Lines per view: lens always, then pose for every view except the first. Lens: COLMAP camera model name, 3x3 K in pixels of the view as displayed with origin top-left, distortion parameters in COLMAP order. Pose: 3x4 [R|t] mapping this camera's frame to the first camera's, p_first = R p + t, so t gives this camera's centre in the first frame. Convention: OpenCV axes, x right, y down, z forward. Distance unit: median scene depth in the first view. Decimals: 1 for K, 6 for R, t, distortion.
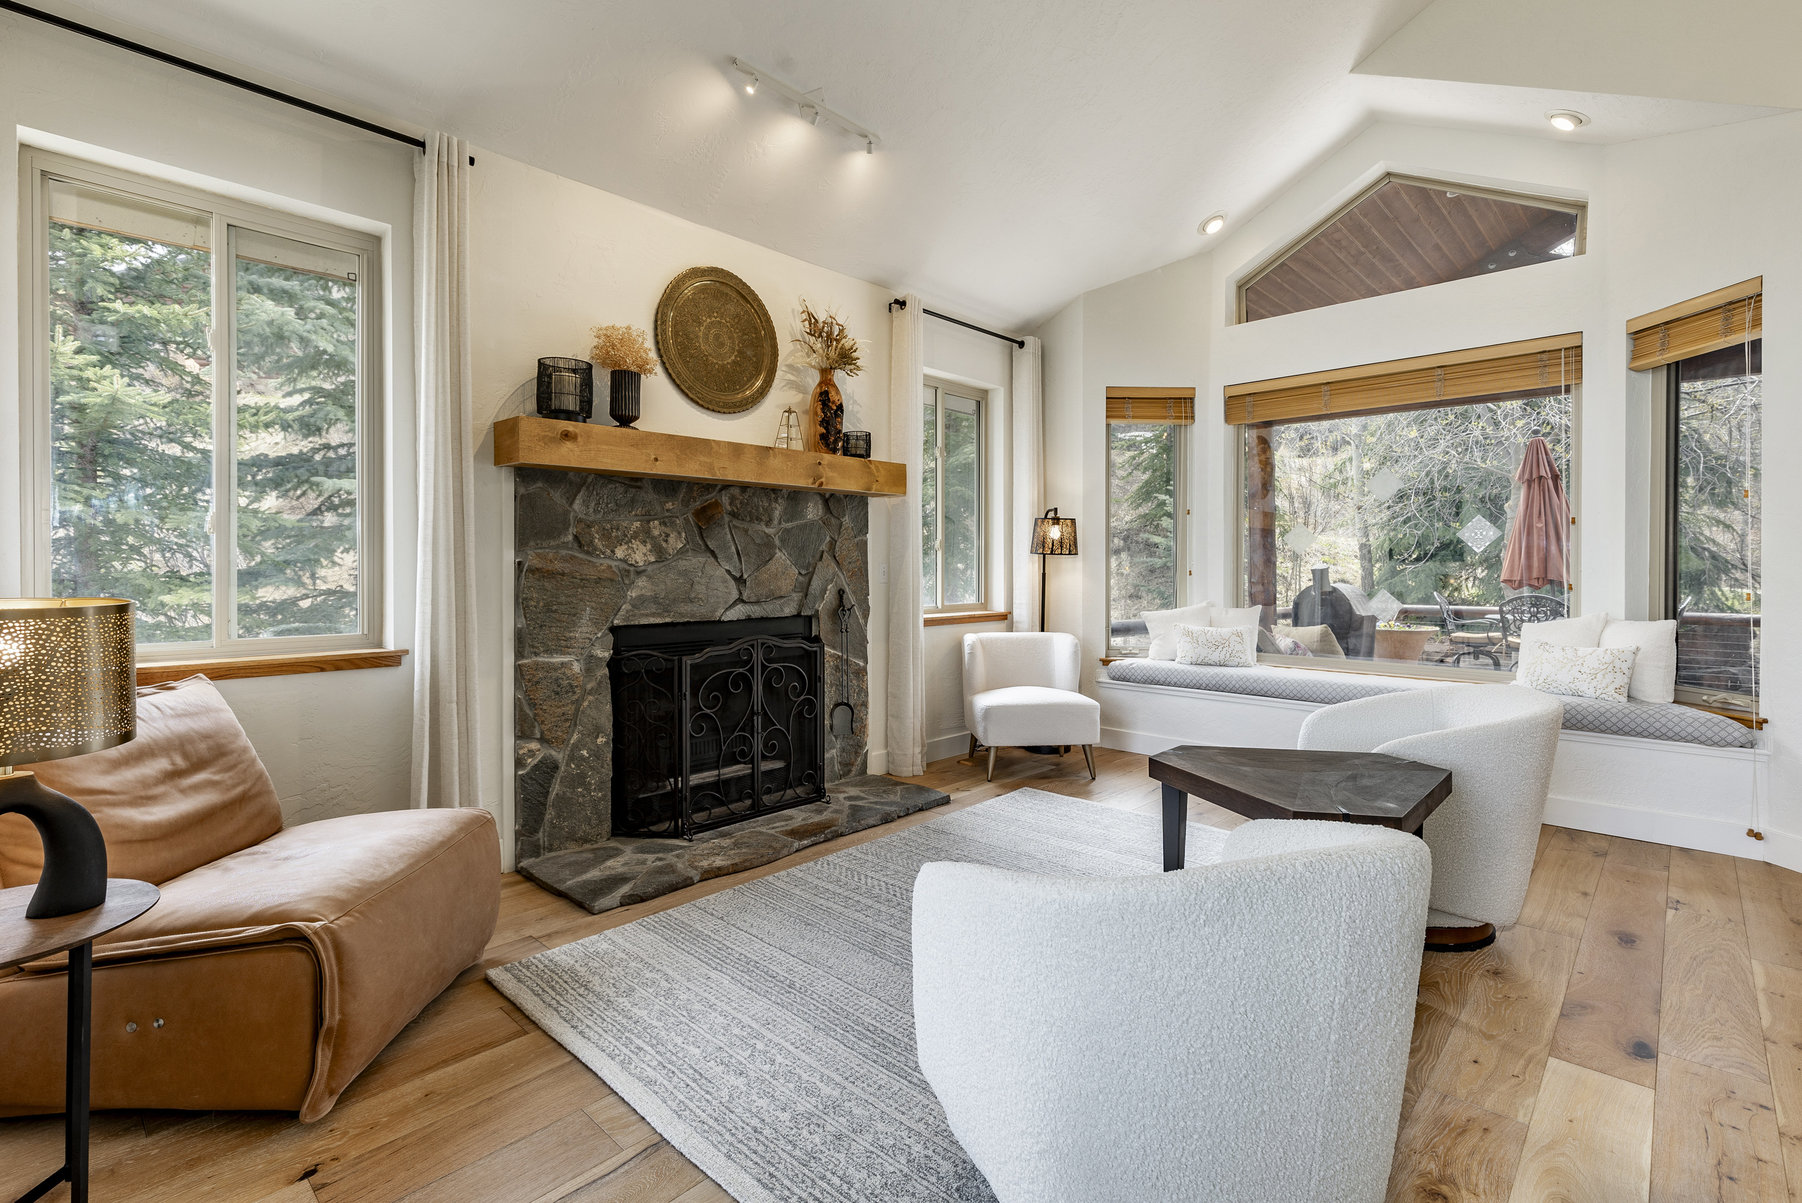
lens RADIAL K [[820.4, 0, 897.5], [0, 820.4, 583.8], [0, 0, 1]] dist [0.010114, -0.000584]
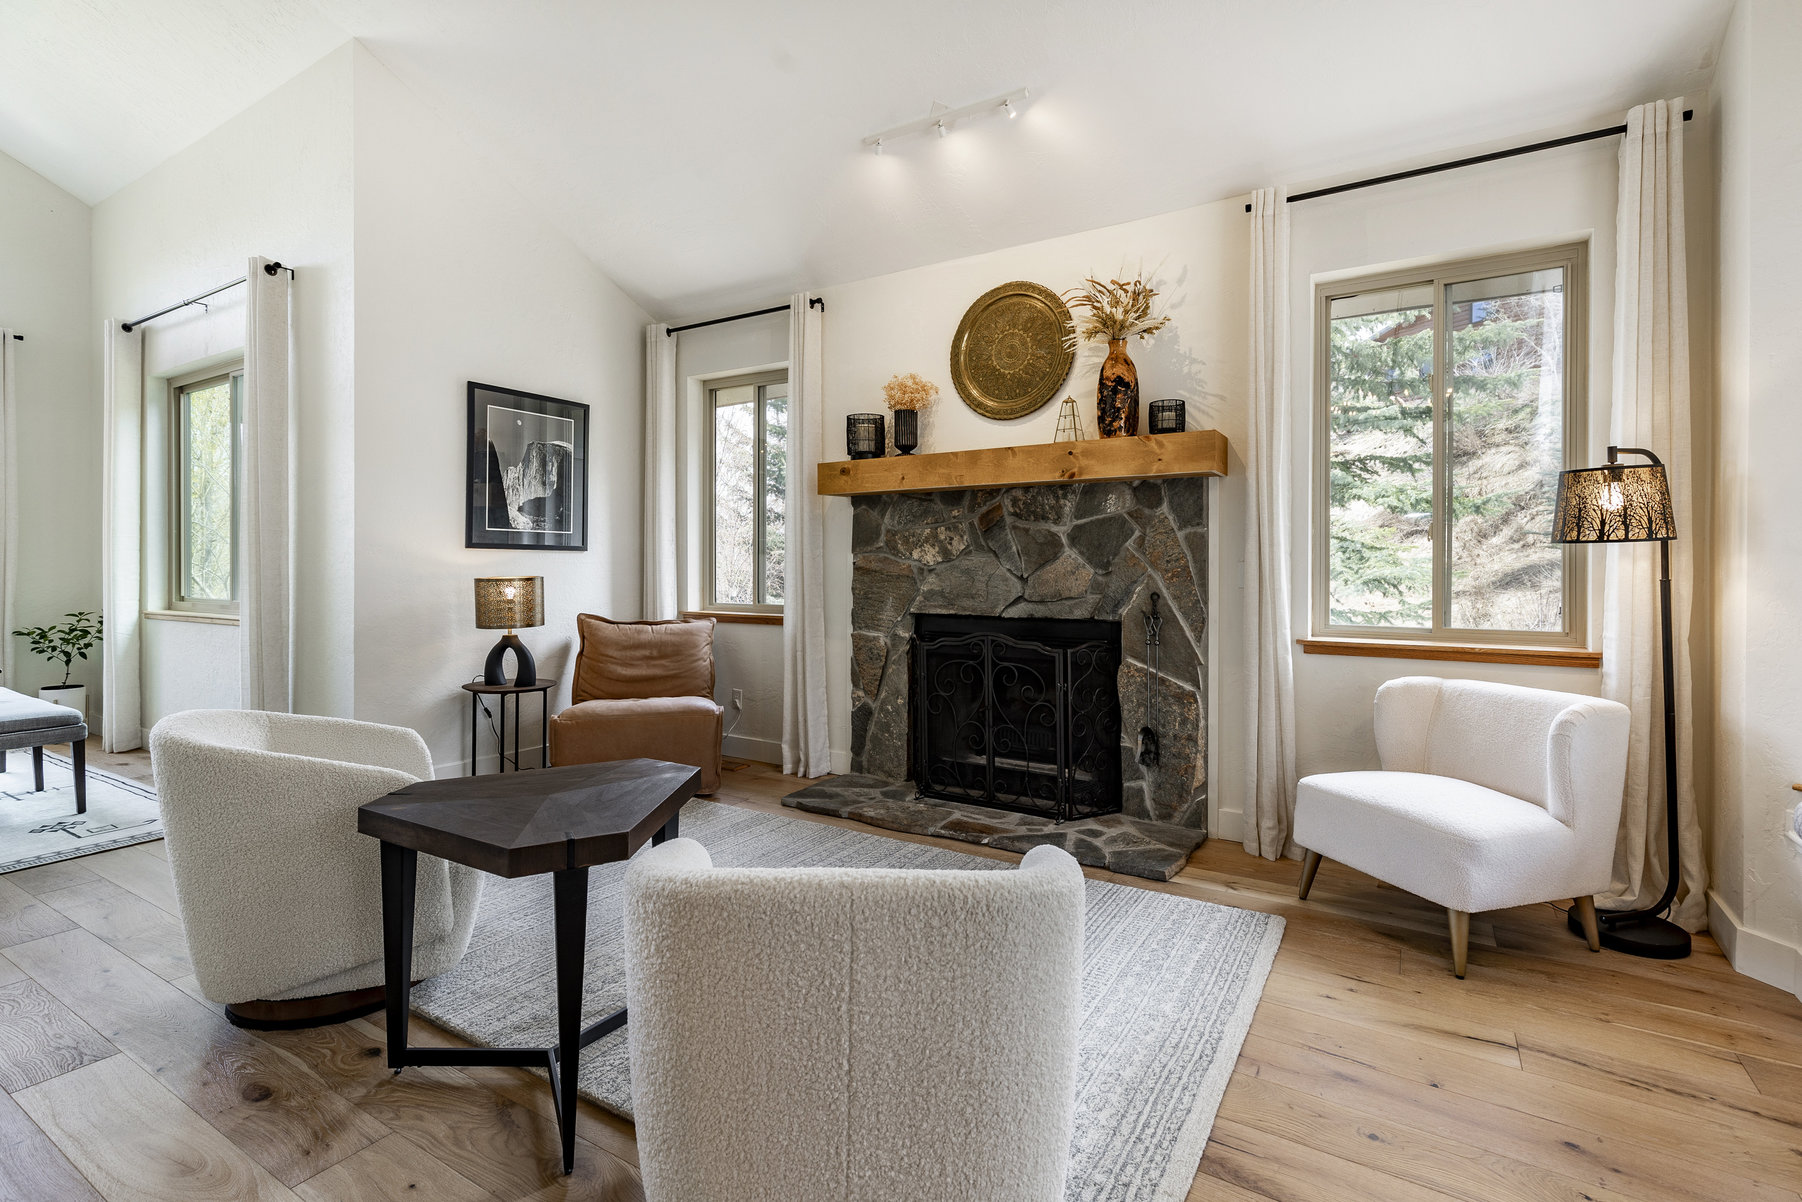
lens RADIAL K [[820.4, 0, 897.5], [0, 820.4, 583.3], [0, 0, 1]] dist [0.010114, -0.000584]
pose [[0.215567, 0.021837, -0.976245, 0.831377], [-0.021091, 0.999621, 0.017702, -0.015112], [0.976261, 0.016774, 0.215946, 0.675245]]
